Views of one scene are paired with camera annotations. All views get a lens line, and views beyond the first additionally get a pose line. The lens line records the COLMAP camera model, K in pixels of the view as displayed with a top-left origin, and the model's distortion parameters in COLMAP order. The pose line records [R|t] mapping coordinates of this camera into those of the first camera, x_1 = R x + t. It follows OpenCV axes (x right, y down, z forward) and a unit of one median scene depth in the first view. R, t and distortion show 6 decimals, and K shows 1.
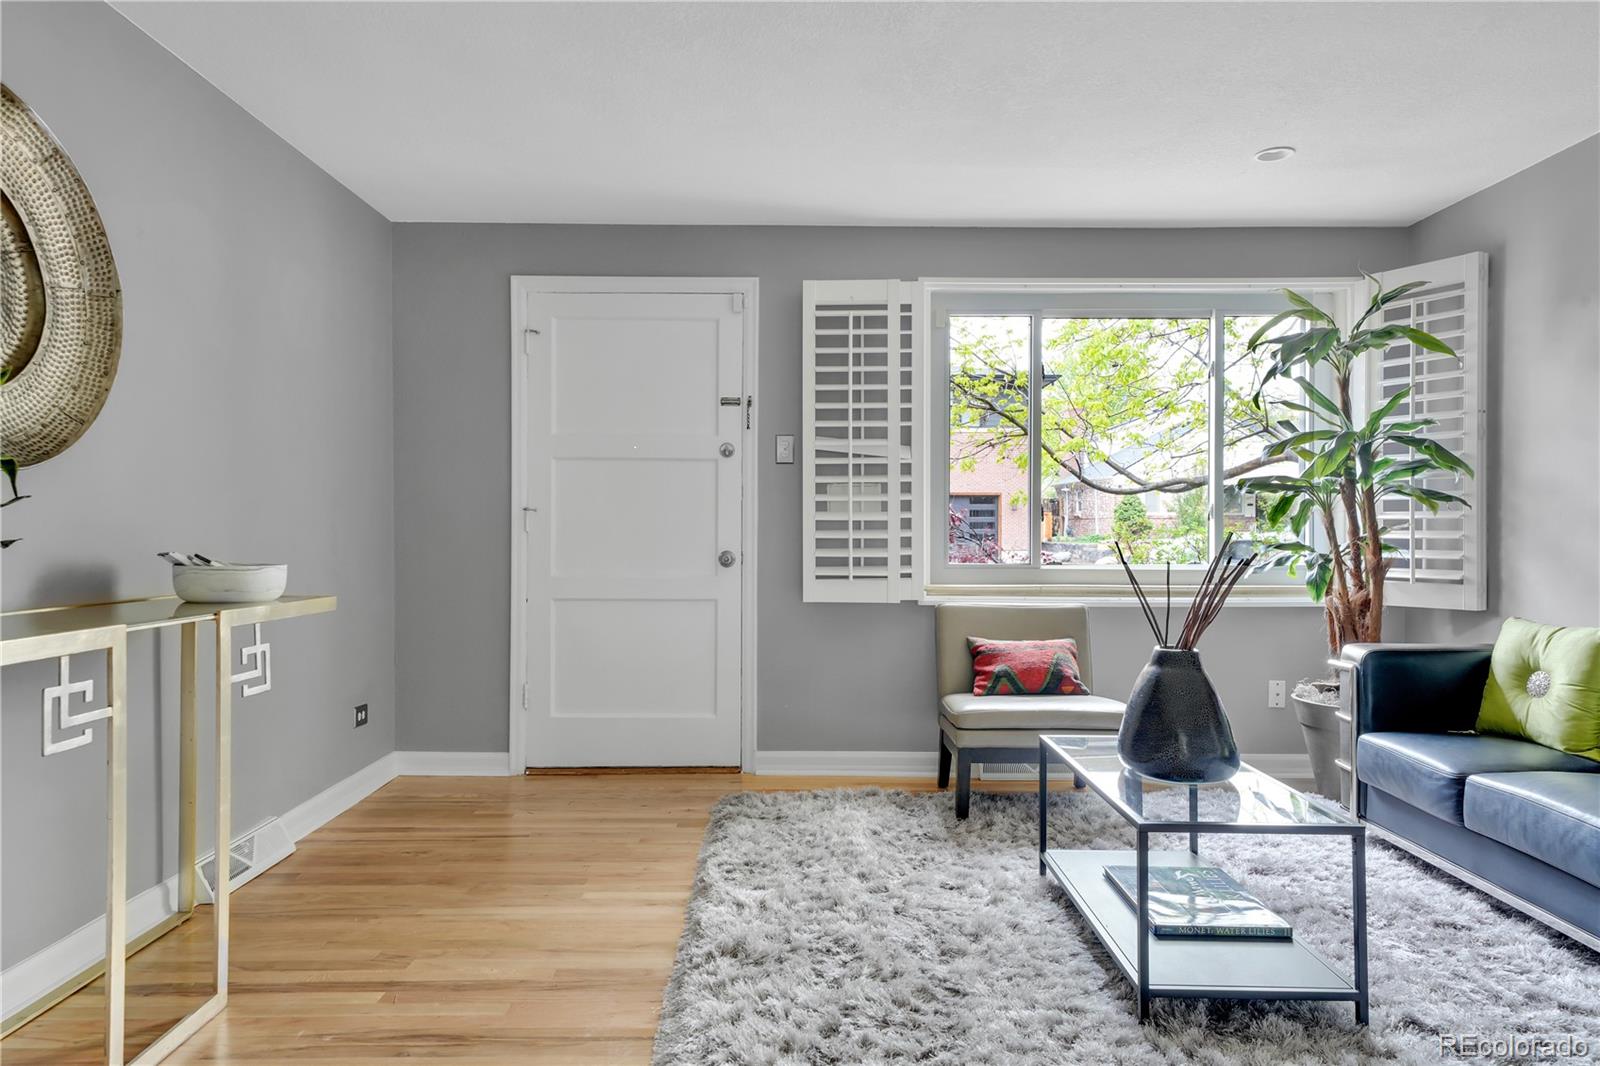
lens RADIAL K [[1031.8, 0, 802.1], [0, 1031.8, 536.1], [0, 0, 1]] dist [0.008135, 0.000222]
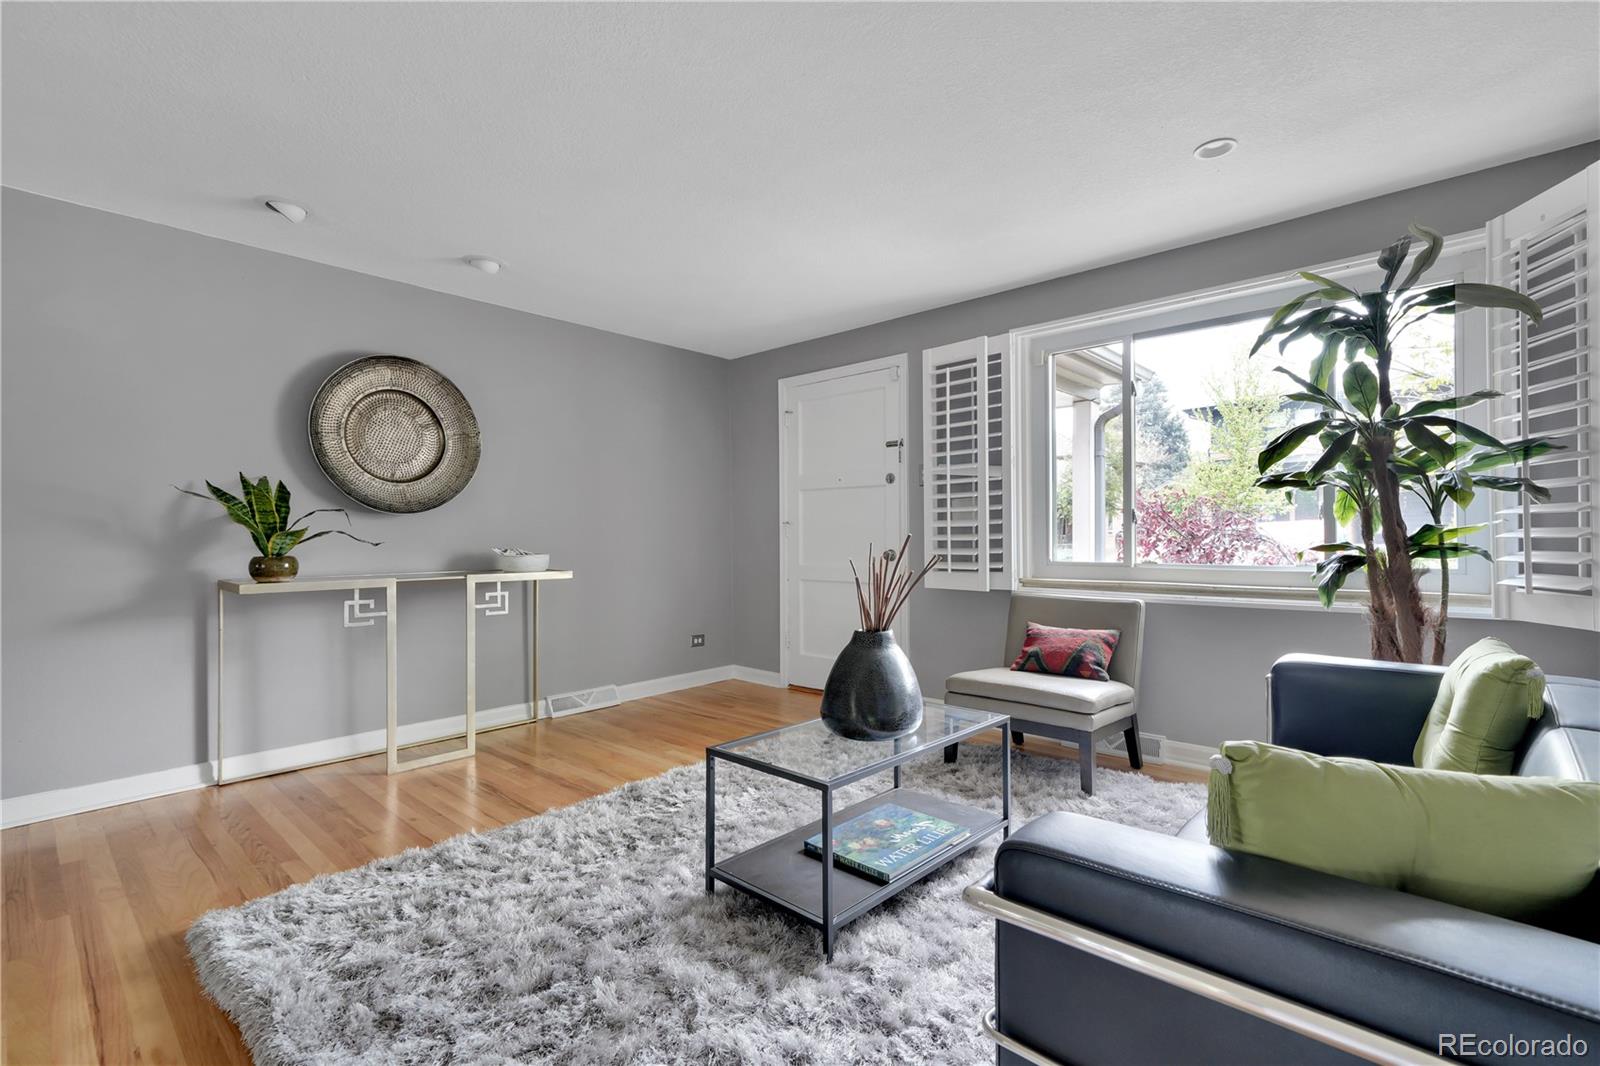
lens RADIAL K [[741.7, 0, 799.8], [0, 741.7, 529.5], [0, 0, 1]] dist [0.007627, 0.002442]
pose [[0.721968, -0.013466, -0.691796, 0.562809], [0.004888, 0.999885, -0.014361, 0.000866], [0.691909, 0.006987, 0.721951, 0.186125]]
